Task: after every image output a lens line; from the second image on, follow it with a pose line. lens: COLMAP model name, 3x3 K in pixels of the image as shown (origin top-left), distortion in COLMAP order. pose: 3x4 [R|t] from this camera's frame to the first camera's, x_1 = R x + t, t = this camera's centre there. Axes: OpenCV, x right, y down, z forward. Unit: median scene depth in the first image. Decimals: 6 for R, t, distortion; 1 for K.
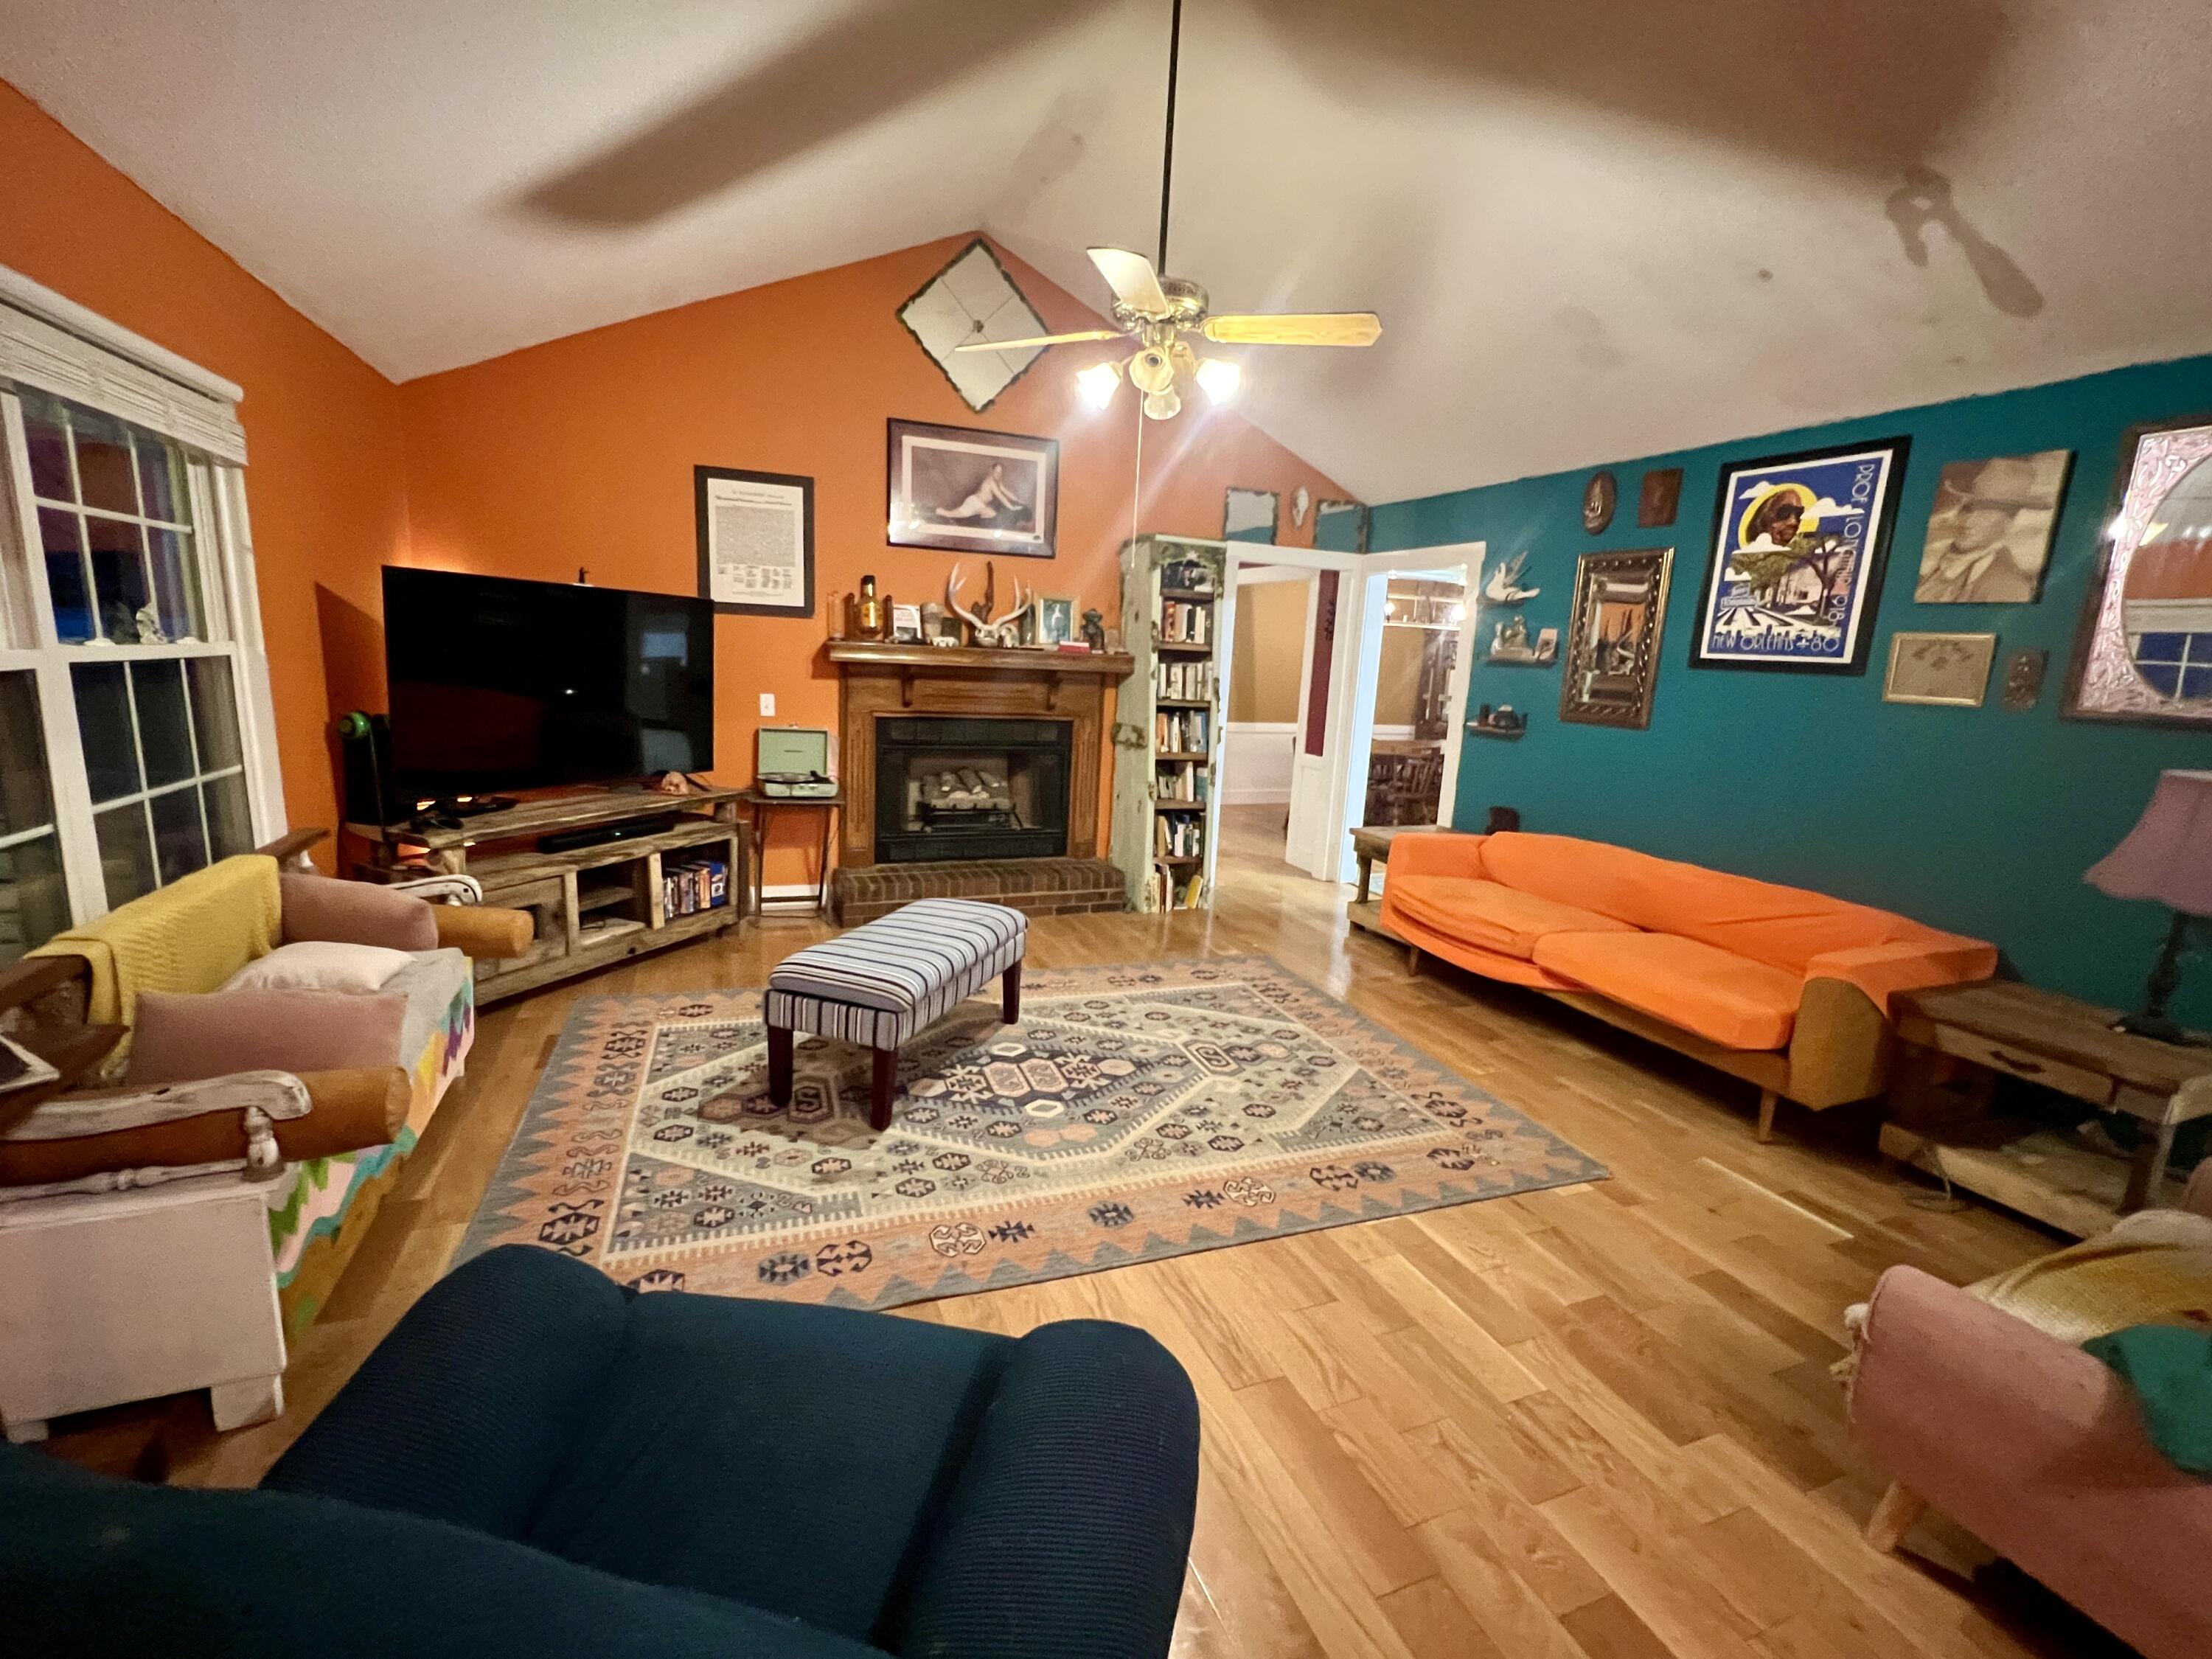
lens RADIAL K [[951.9, 0, 1096.4], [0, 951.9, 828.3], [0, 0, 1]] dist [-0.002670, 0.000493]
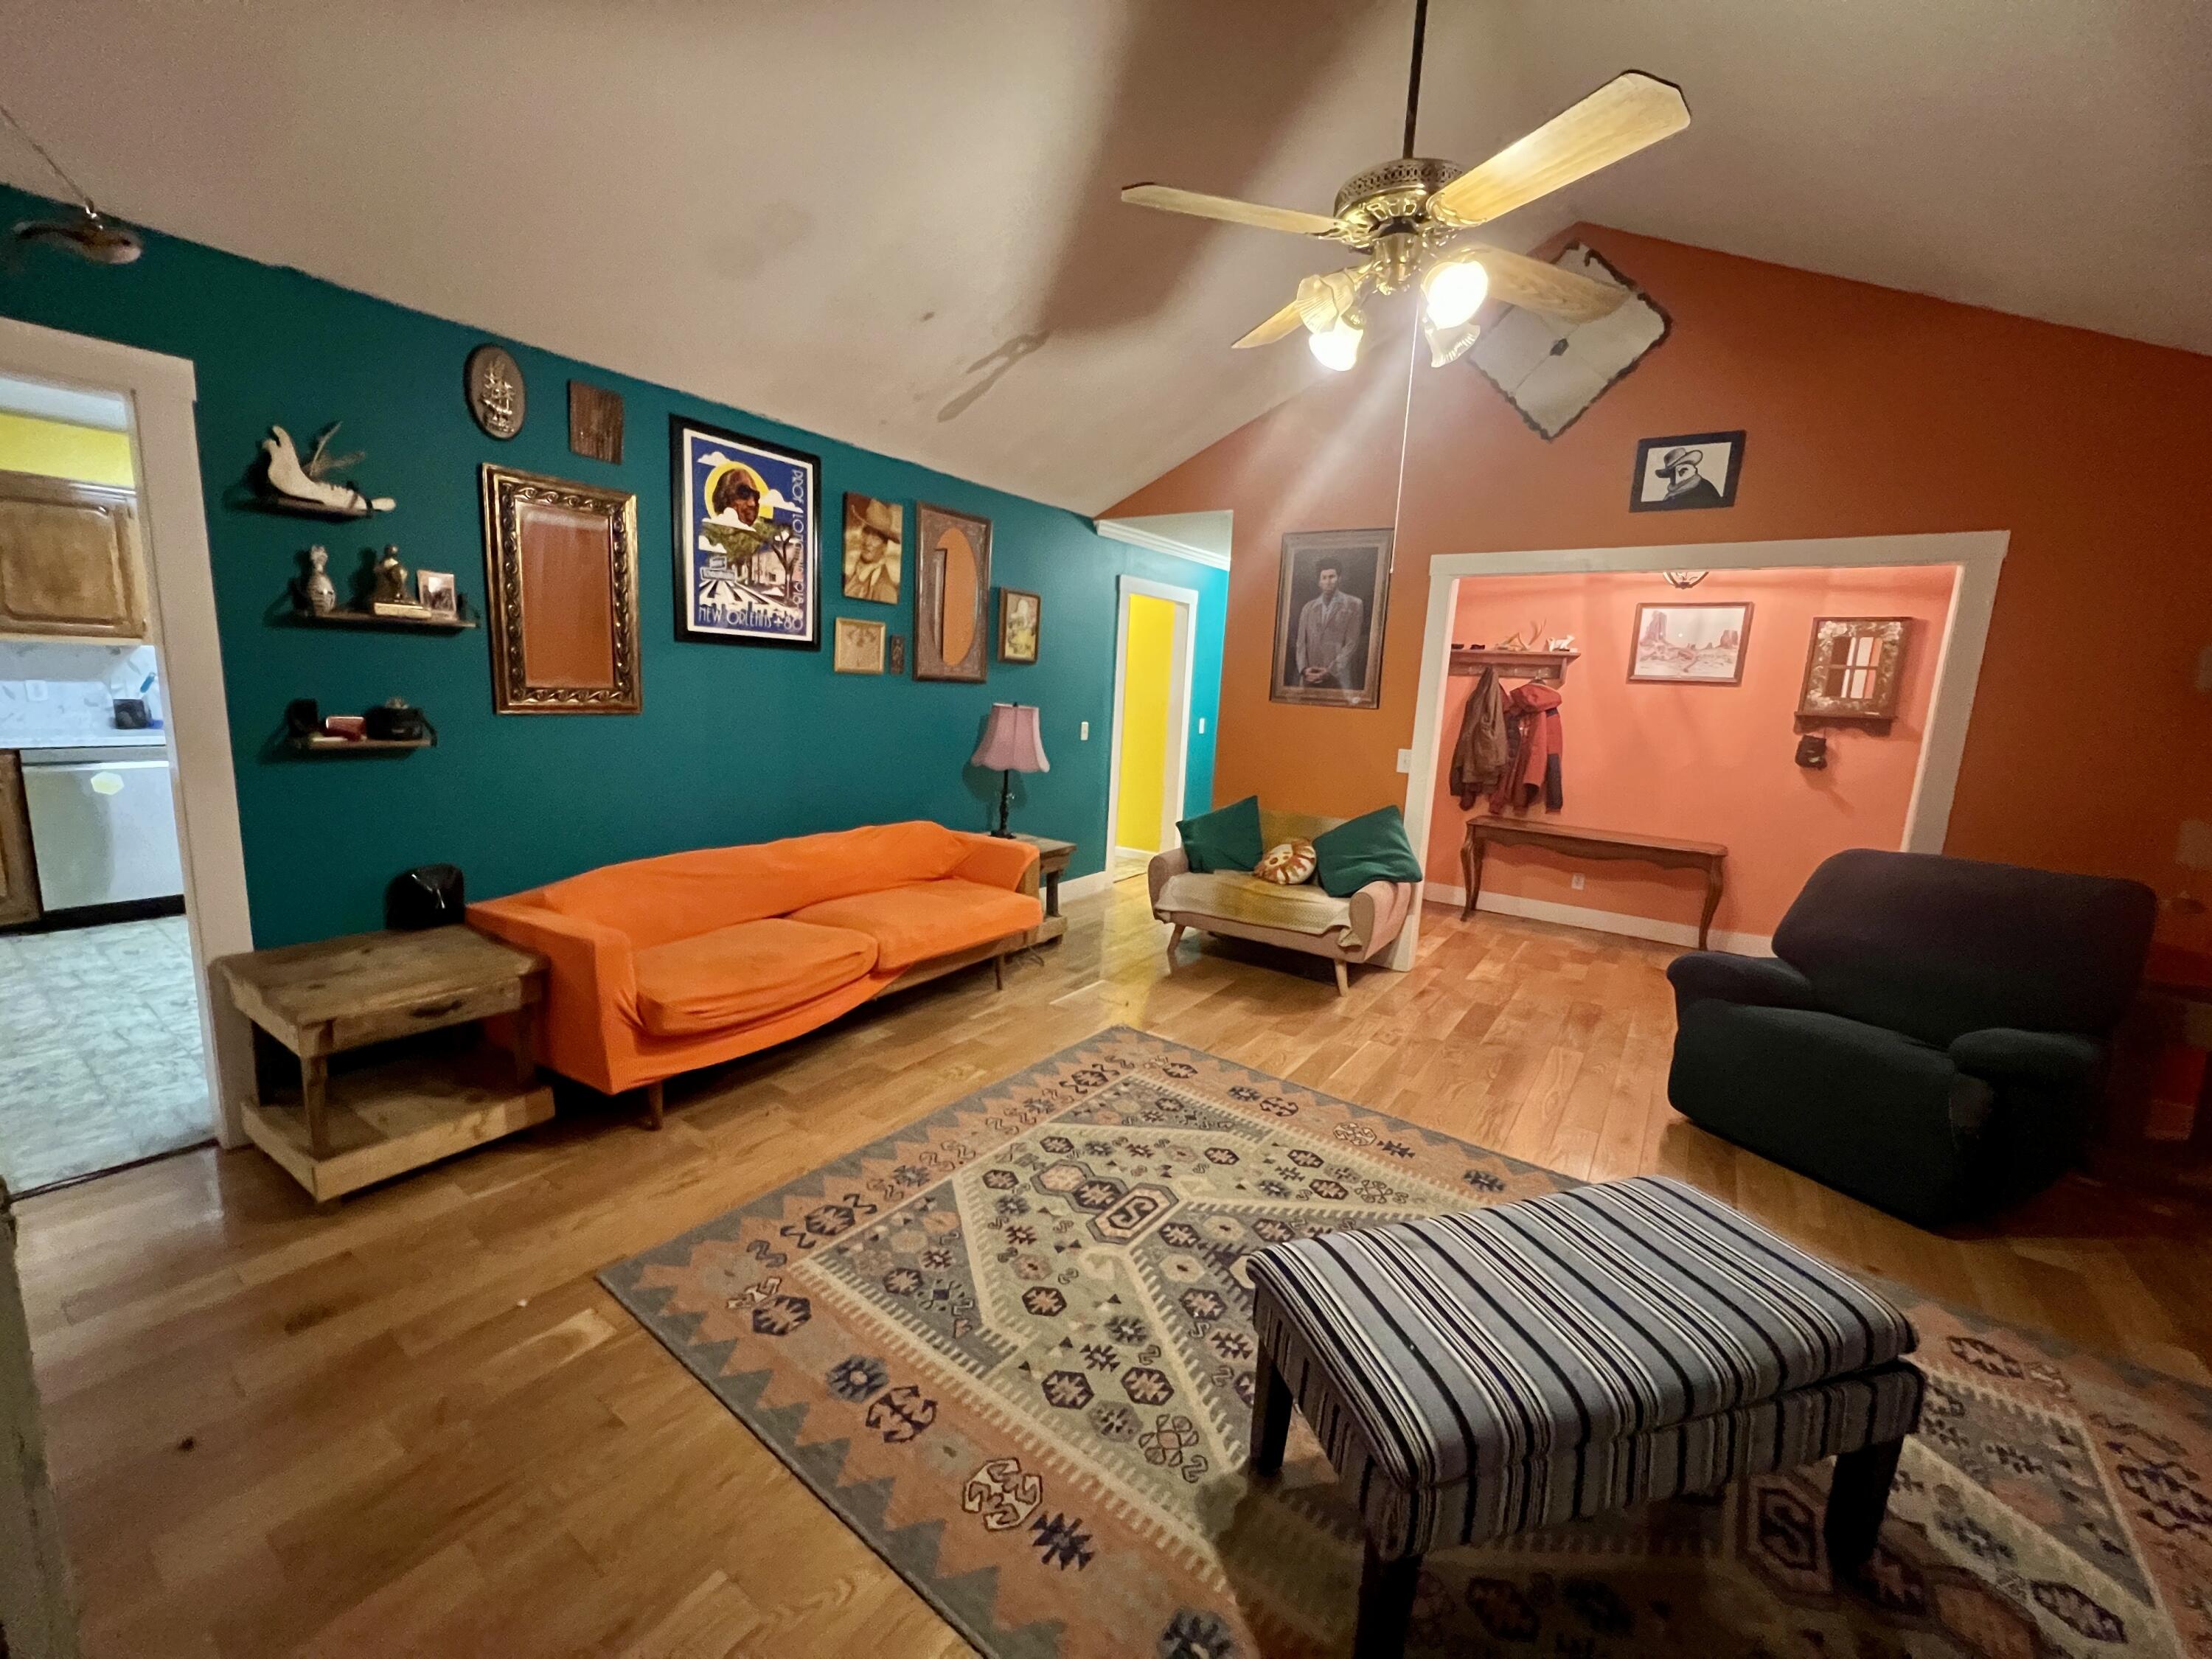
lens RADIAL K [[884.5, 0, 1096.3], [0, 884.5, 826.0], [0, 0, 1]] dist [-0.001436, 0.000276]
pose [[-0.546244, -0.212245, 0.810290, -0.354319], [0.080273, 0.949647, 0.302863, -0.255745], [-0.833771, 0.230482, -0.501702, 1.287533]]
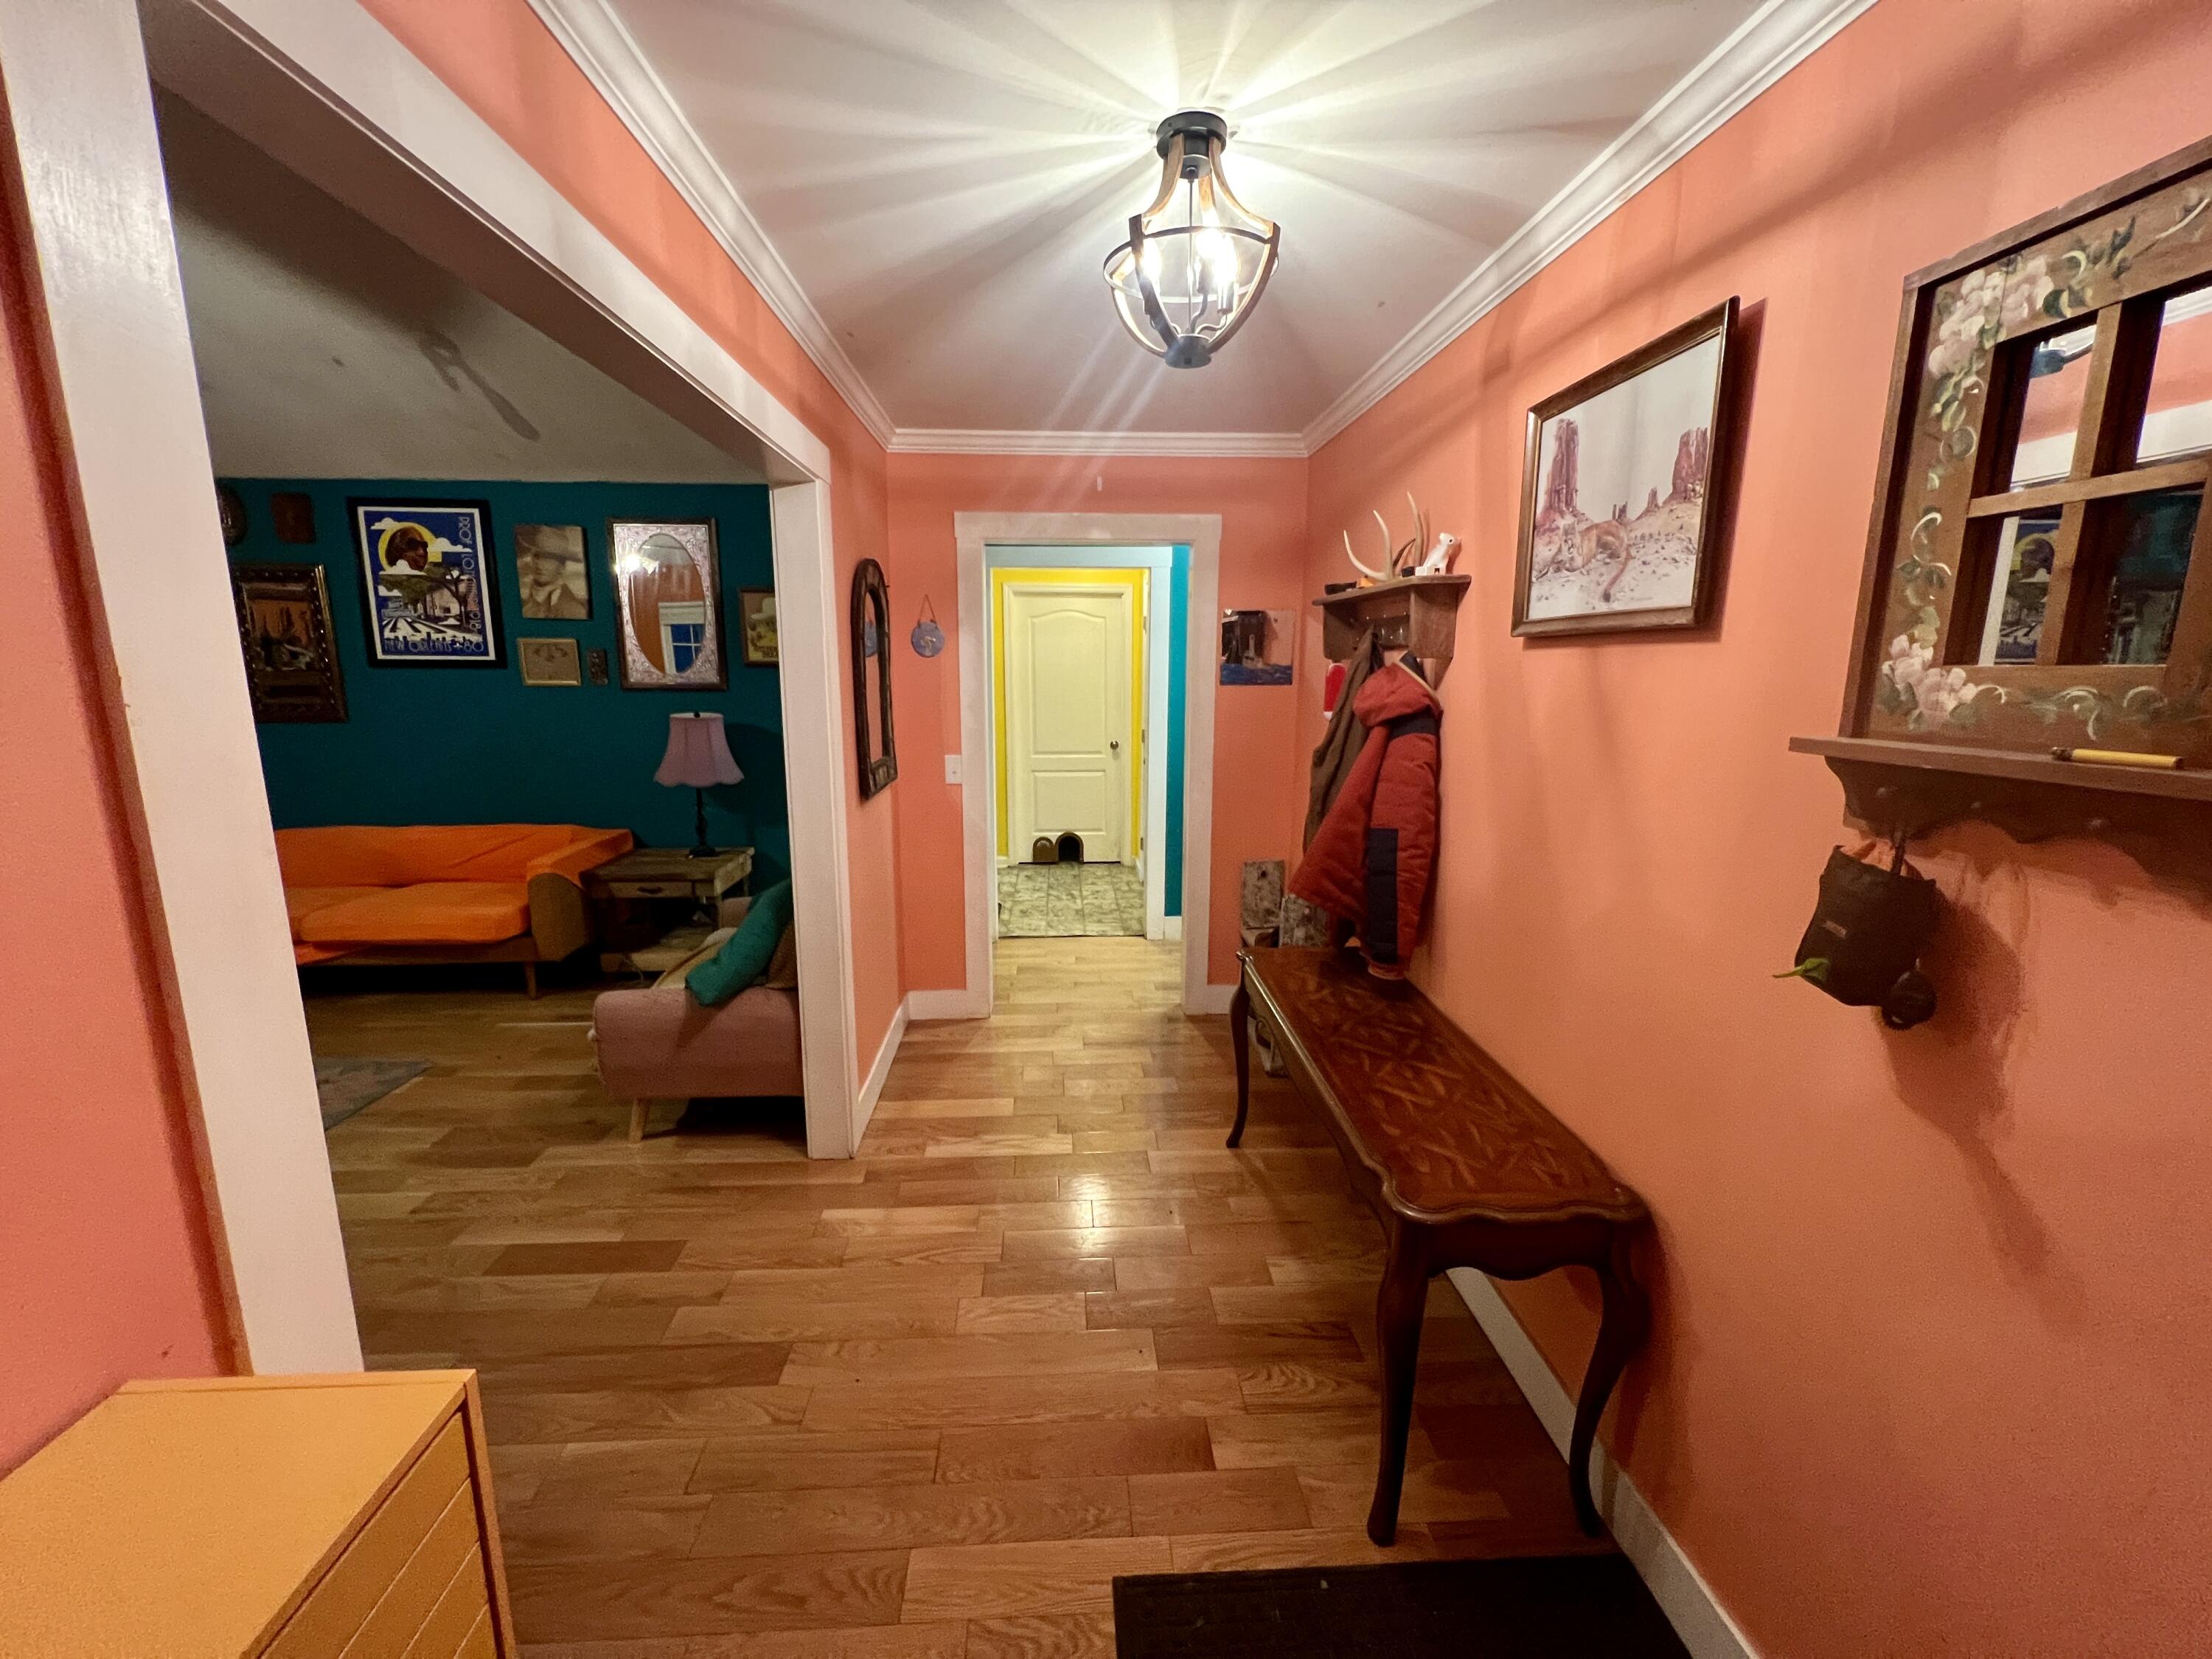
lens RADIAL K [[884.5, 0, 1096.8], [0, 884.5, 823.6], [0, 0, 1]] dist [-0.001436, 0.000276]
pose [[0.329112, -0.216865, 0.919051, -0.160651], [0.188639, 0.968752, 0.161042, 0.017069], [-0.925257, 0.120368, 0.359738, -0.253758]]
